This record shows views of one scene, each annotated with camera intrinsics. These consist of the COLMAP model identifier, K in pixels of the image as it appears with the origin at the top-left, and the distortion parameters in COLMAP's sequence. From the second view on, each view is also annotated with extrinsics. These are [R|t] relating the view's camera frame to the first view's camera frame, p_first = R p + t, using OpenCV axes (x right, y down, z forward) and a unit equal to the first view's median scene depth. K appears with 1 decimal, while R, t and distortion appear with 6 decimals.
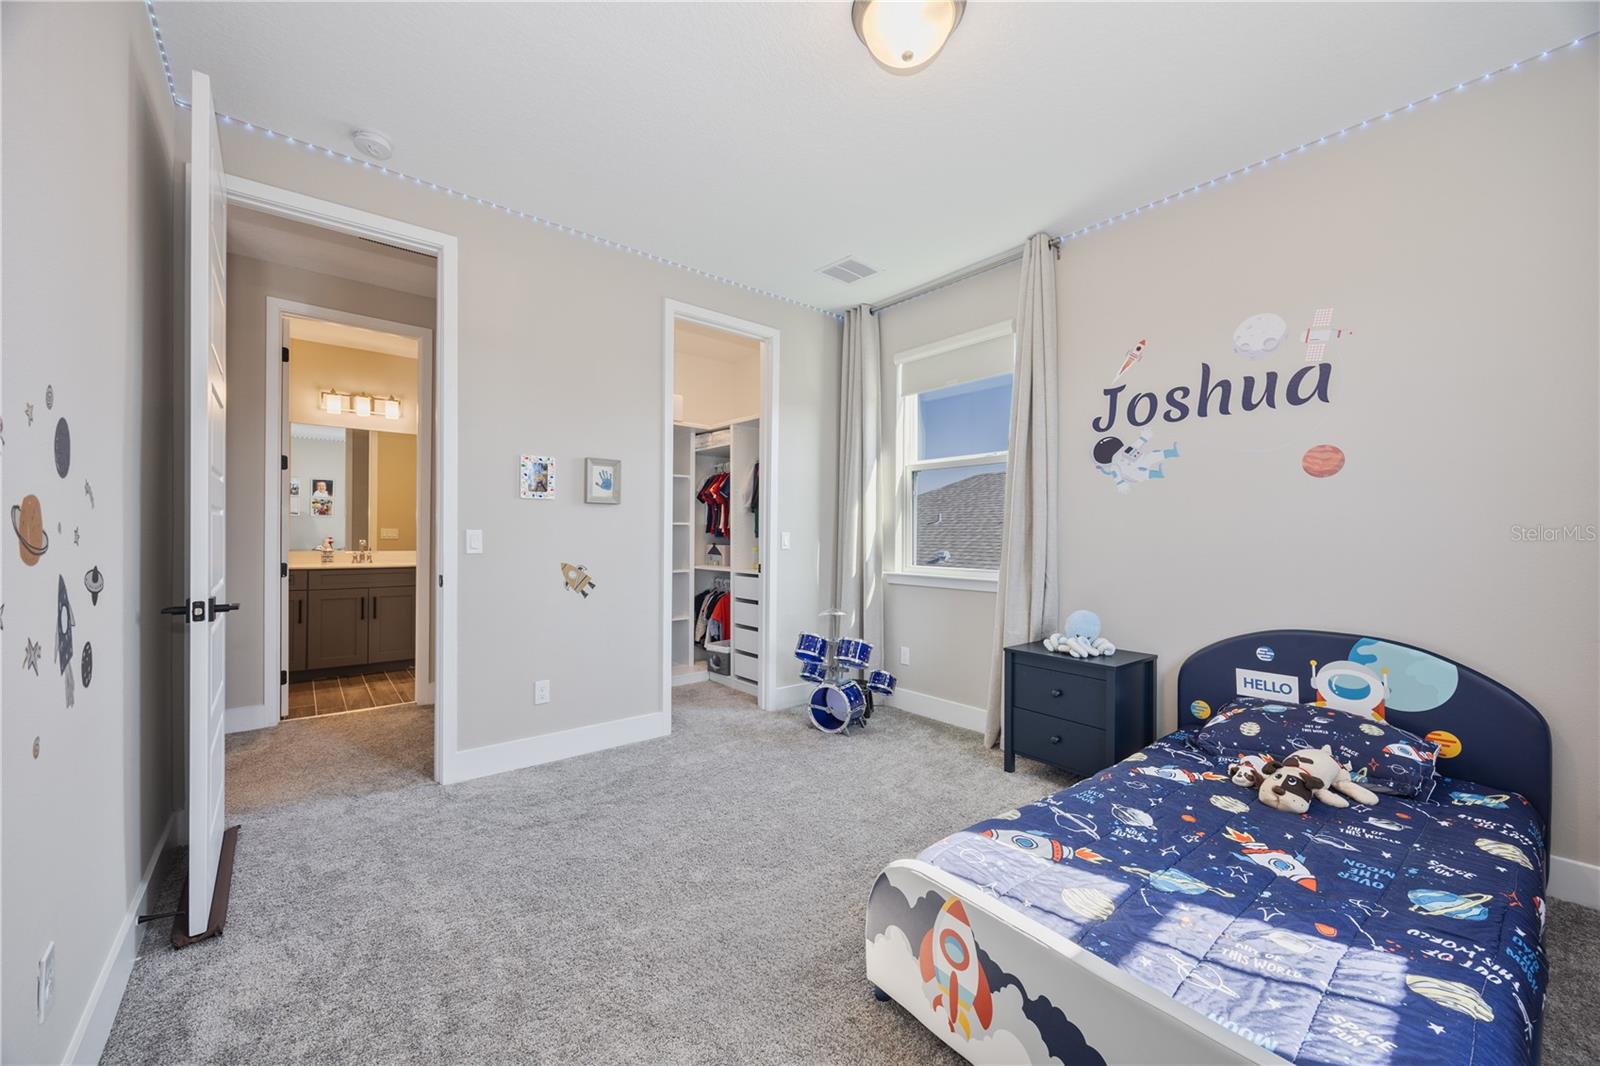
lens RADIAL K [[603.4, 0, 800.0], [0, 603.4, 533.0], [0, 0, 1]] dist [0.001067, 0.000052]
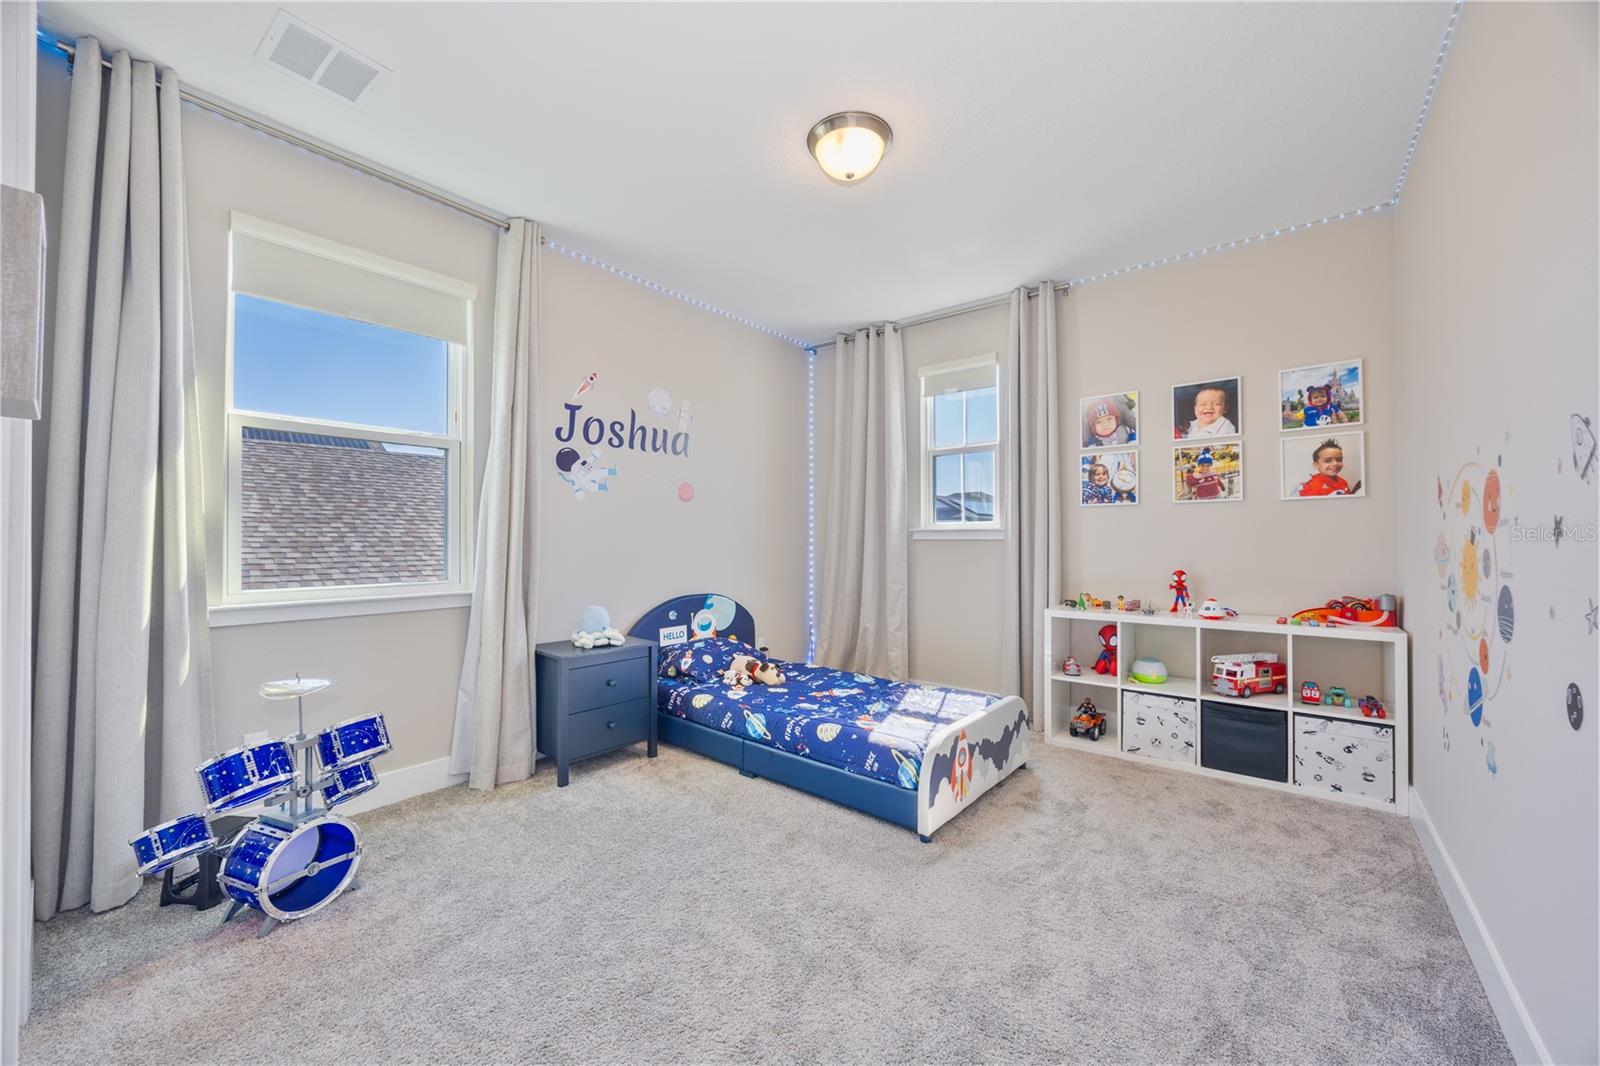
lens RADIAL K [[603.4, 0, 800.0], [0, 603.4, 533.0], [0, 0, 1]] dist [0.001067, 0.000052]
pose [[-0.192842, 0.003611, 0.981223, -0.743113], [-0.003462, 0.999984, -0.004361, -0.001366], [-0.981224, -0.004238, -0.192827, 0.921937]]
